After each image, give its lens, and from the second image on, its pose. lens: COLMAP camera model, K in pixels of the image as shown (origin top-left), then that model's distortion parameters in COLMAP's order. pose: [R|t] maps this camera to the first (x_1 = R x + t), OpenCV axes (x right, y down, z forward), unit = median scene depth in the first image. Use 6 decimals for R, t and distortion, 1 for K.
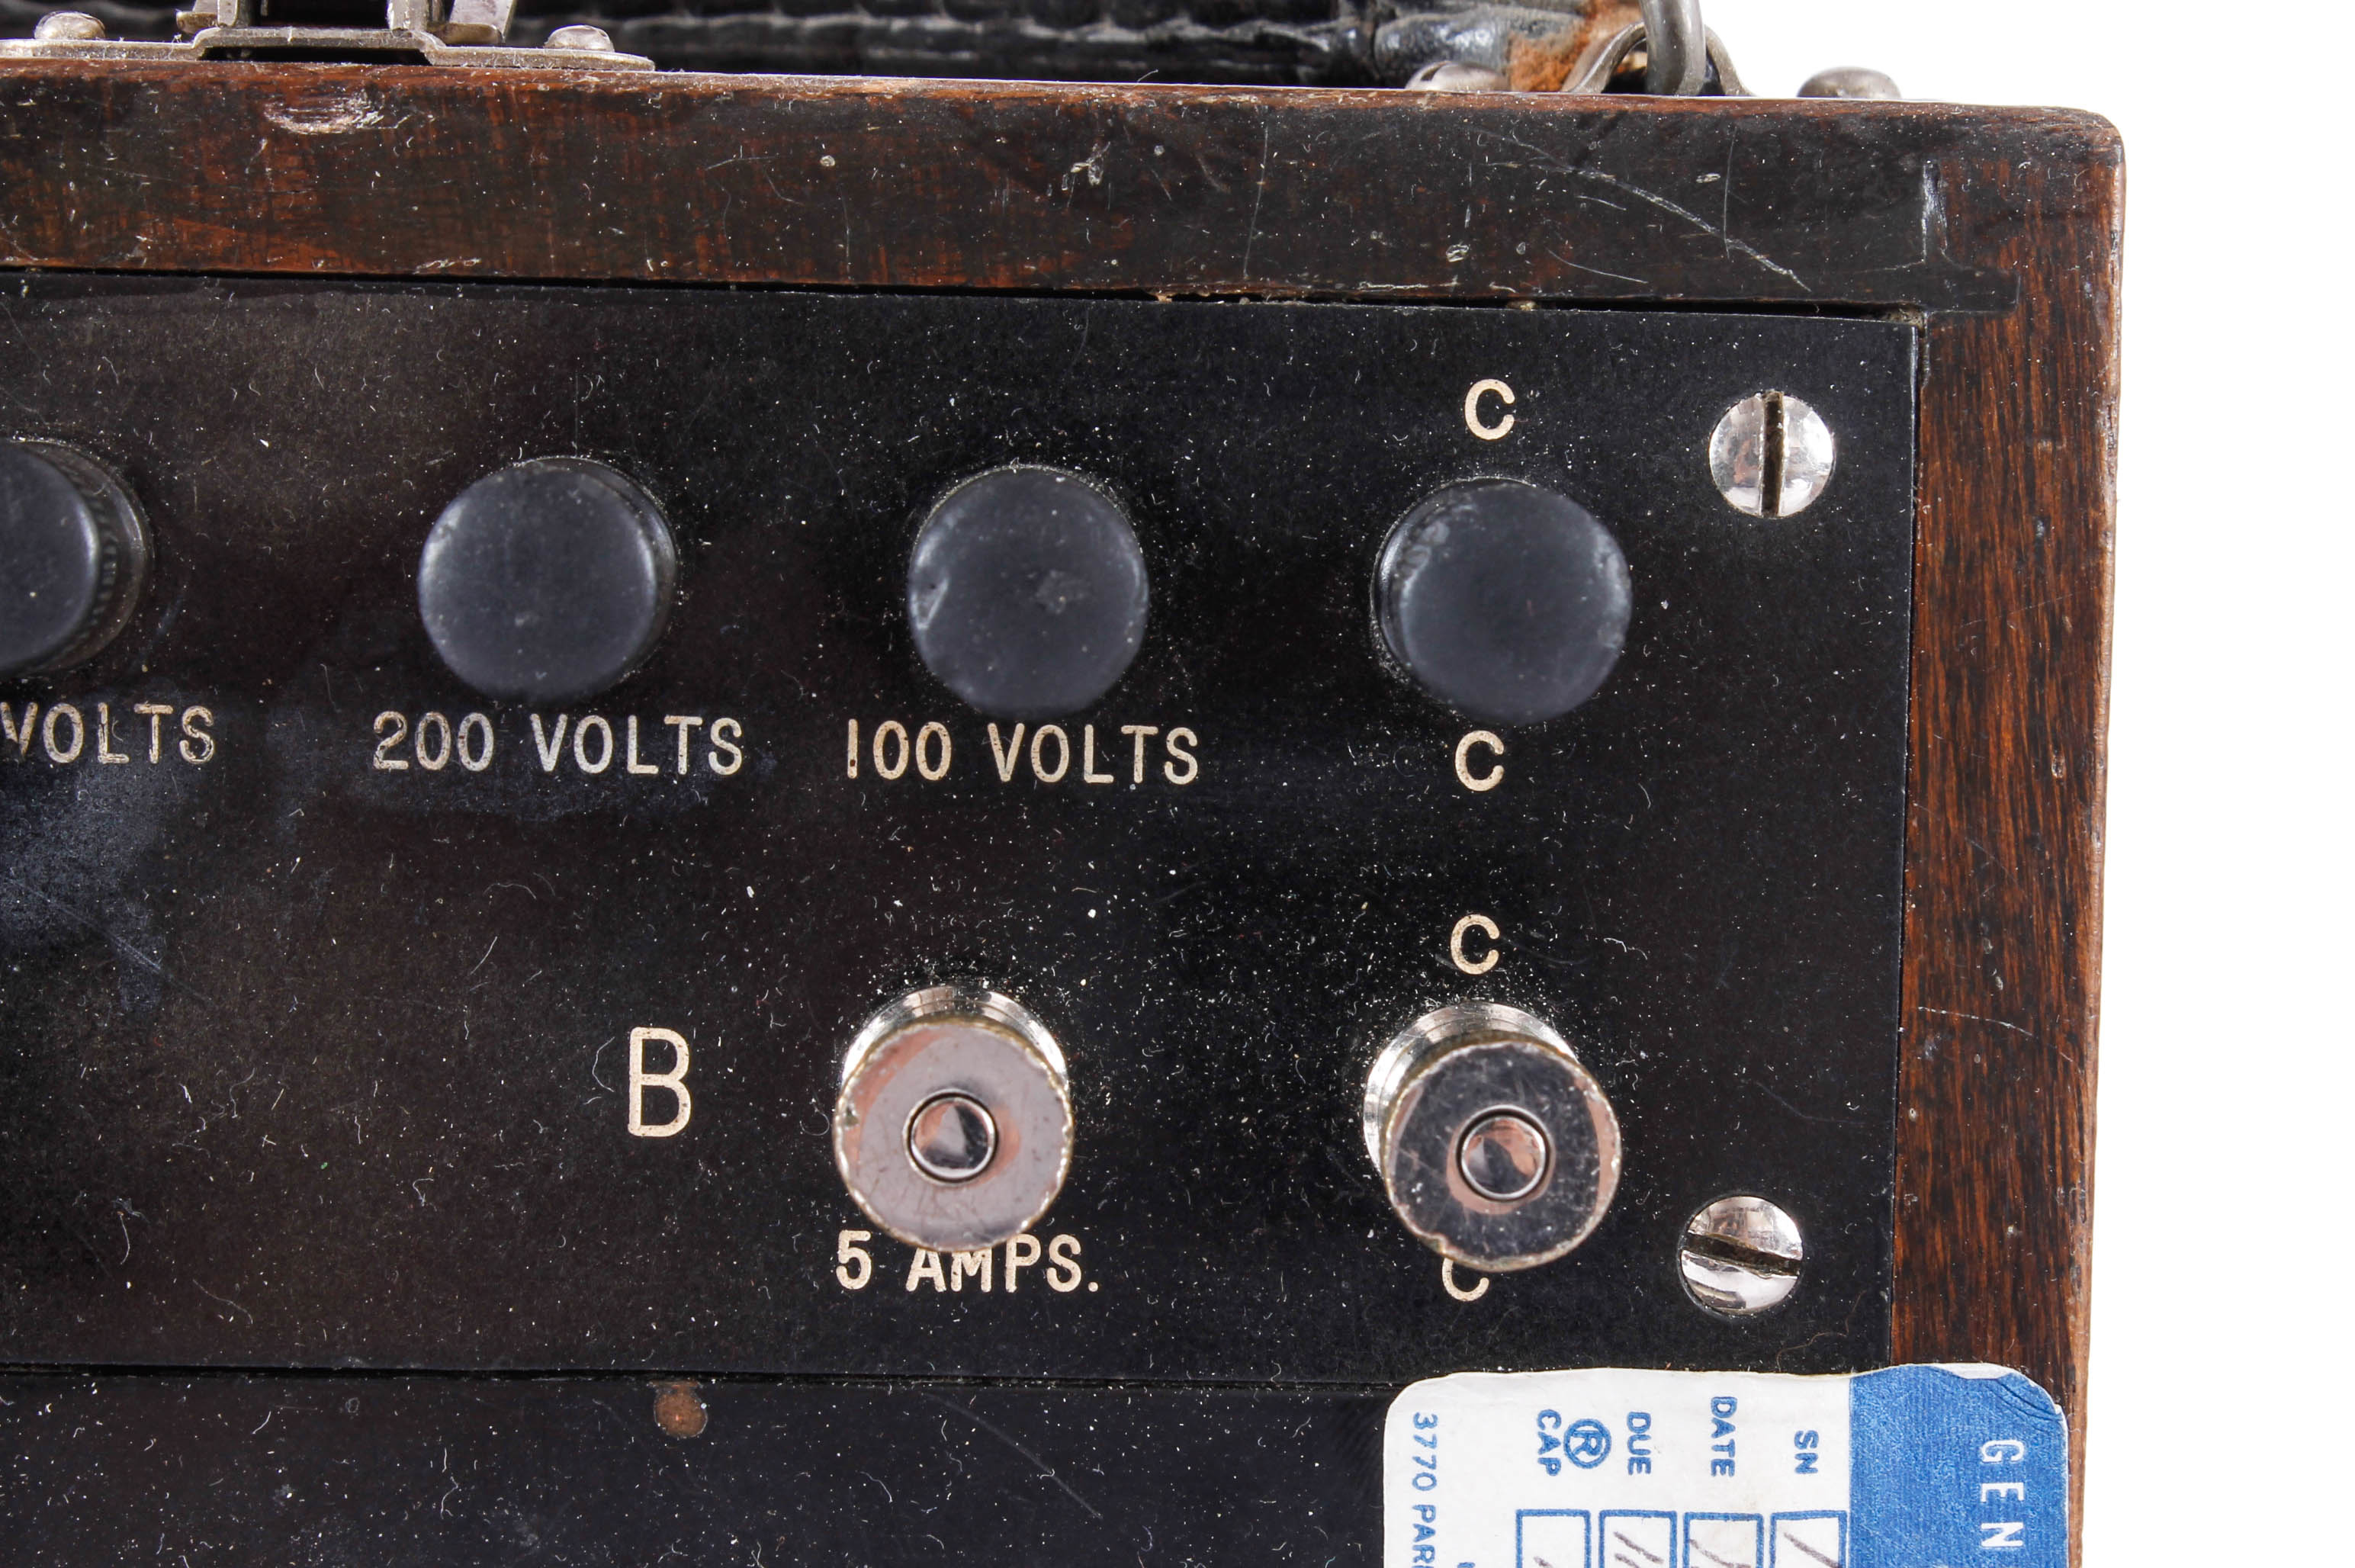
lens RADIAL K [[5567.0, 0, 1167.4], [0, 5567.0, 825.6], [0, 0, 1]] dist [0.072188, -0.066591]
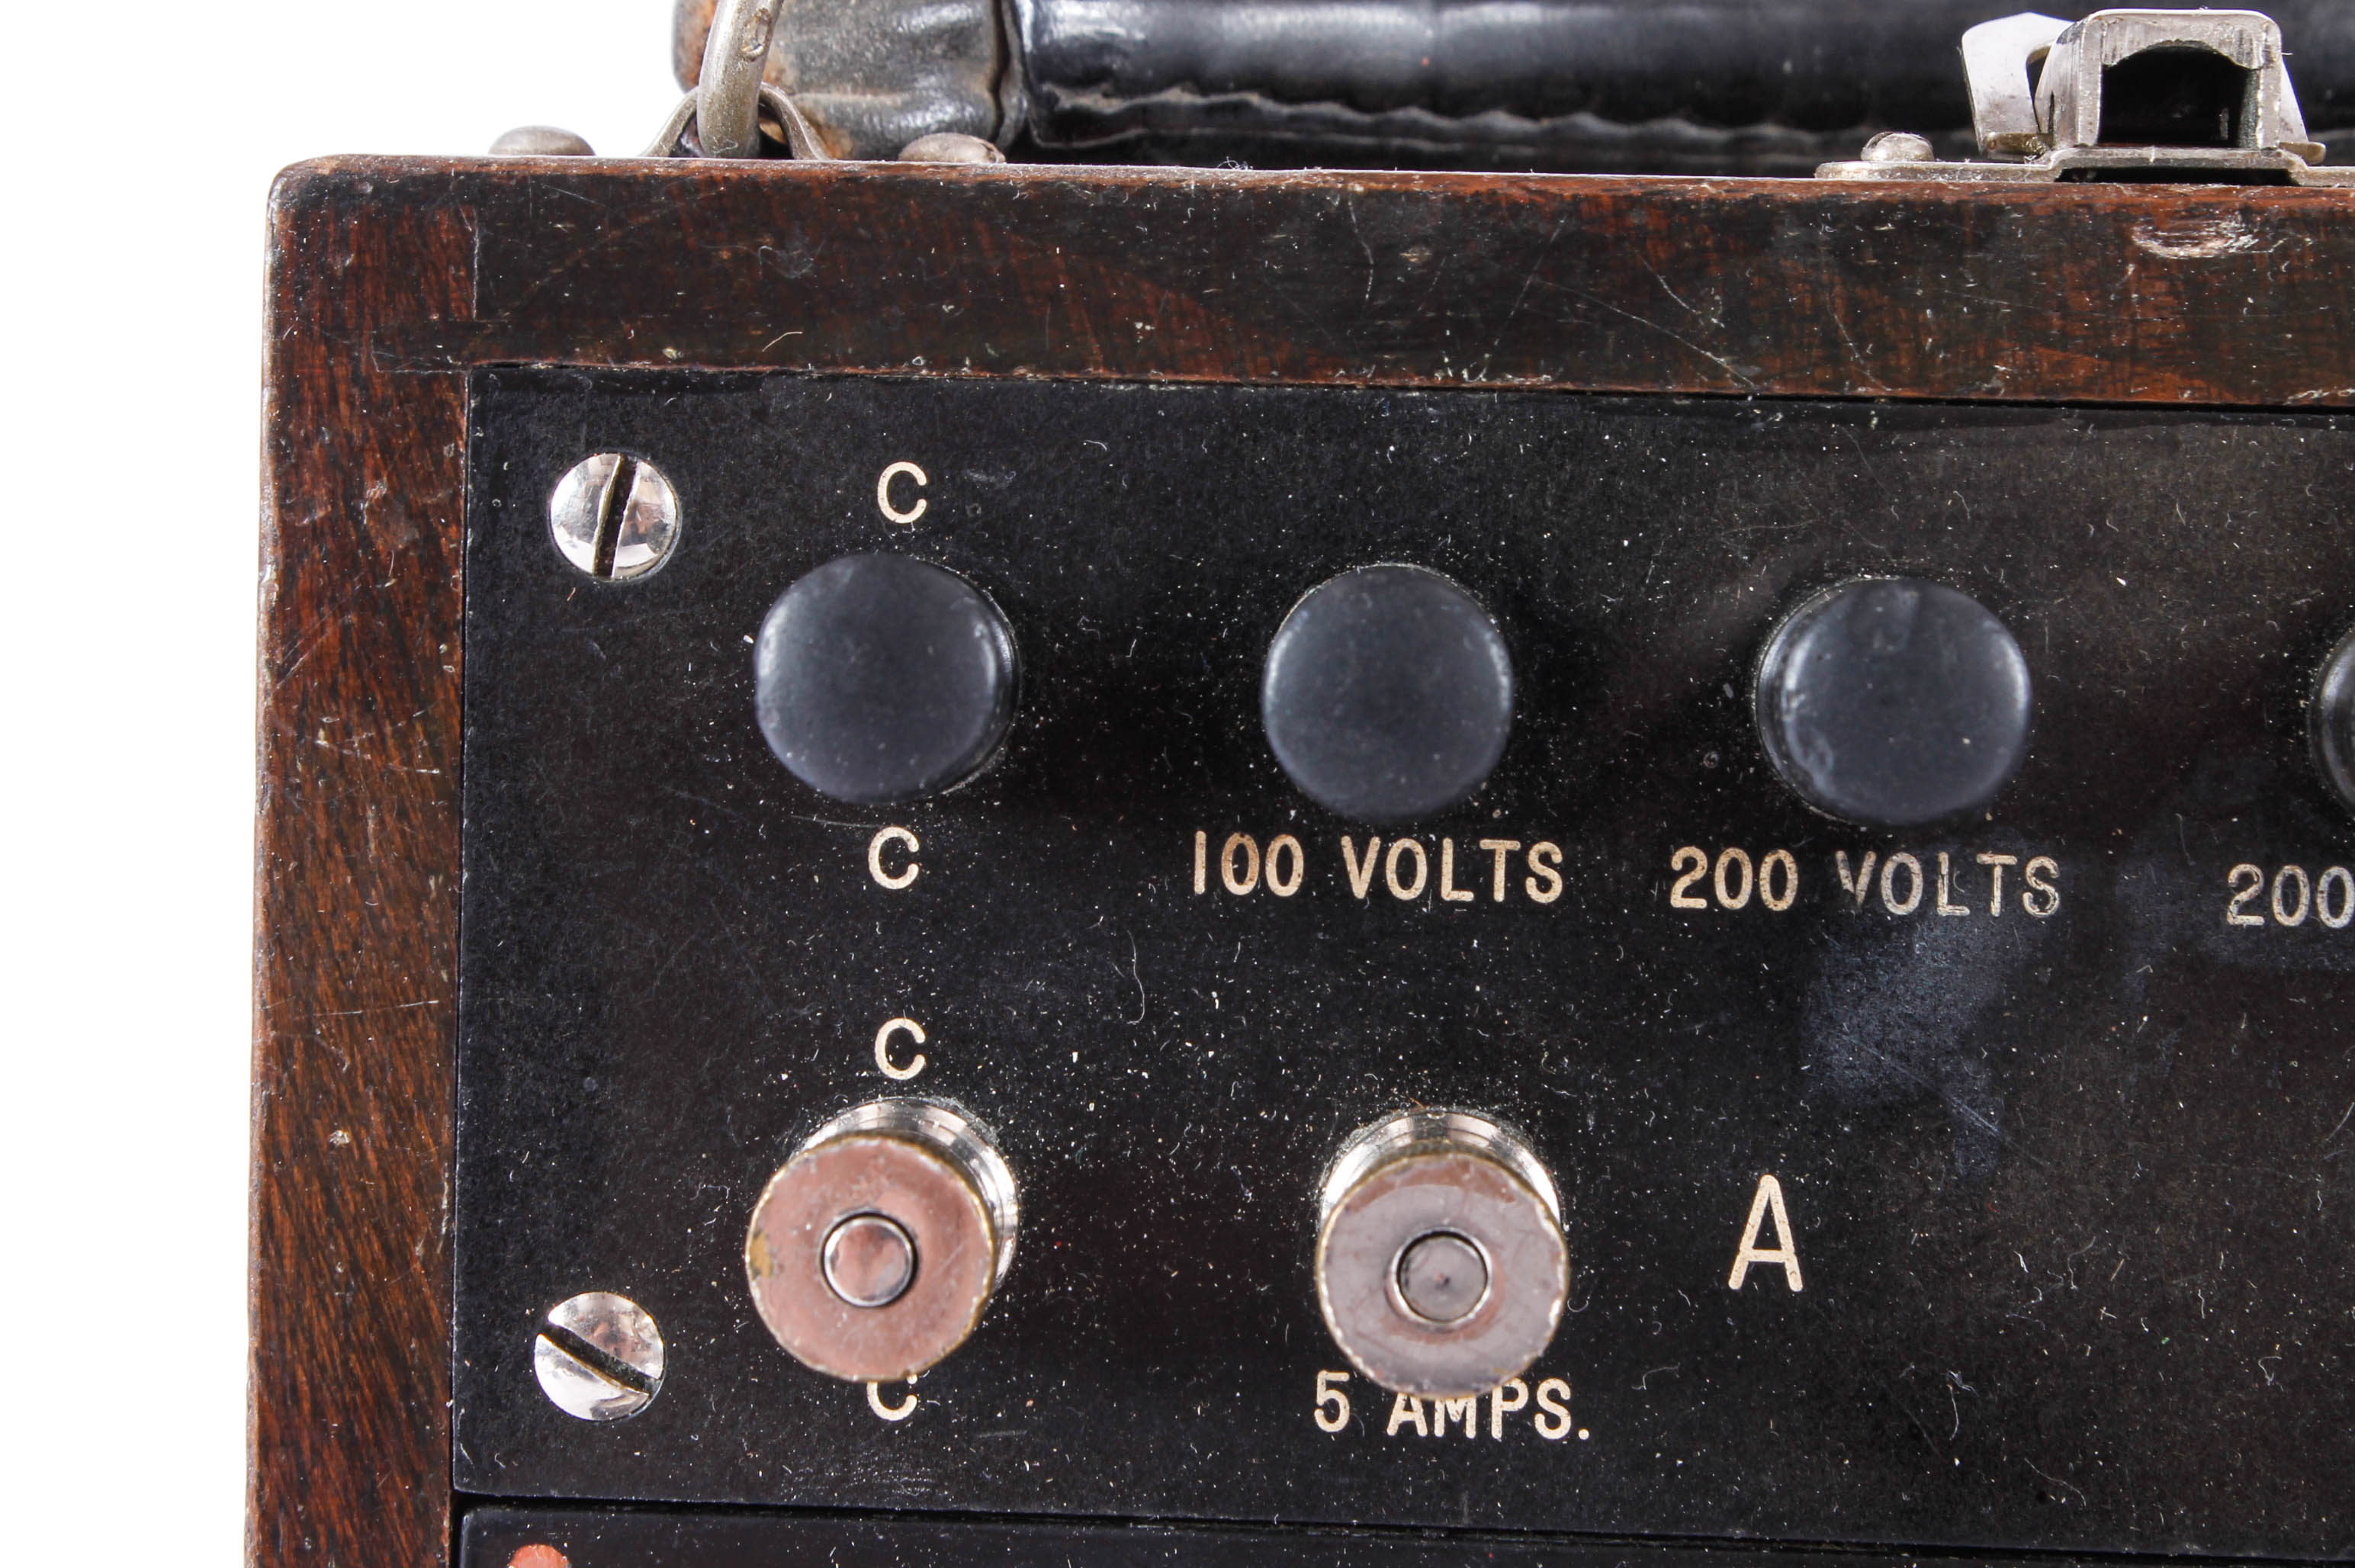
lens RADIAL K [[5567.0, 0, 1167.4], [0, 5567.0, 825.6], [0, 0, 1]] dist [0.072188, -0.066591]
pose [[0.997150, 0.009133, -0.074892, -0.251018], [-0.010702, 0.999731, -0.020576, -0.005413], [0.074684, 0.021319, 0.996979, 0.037016]]
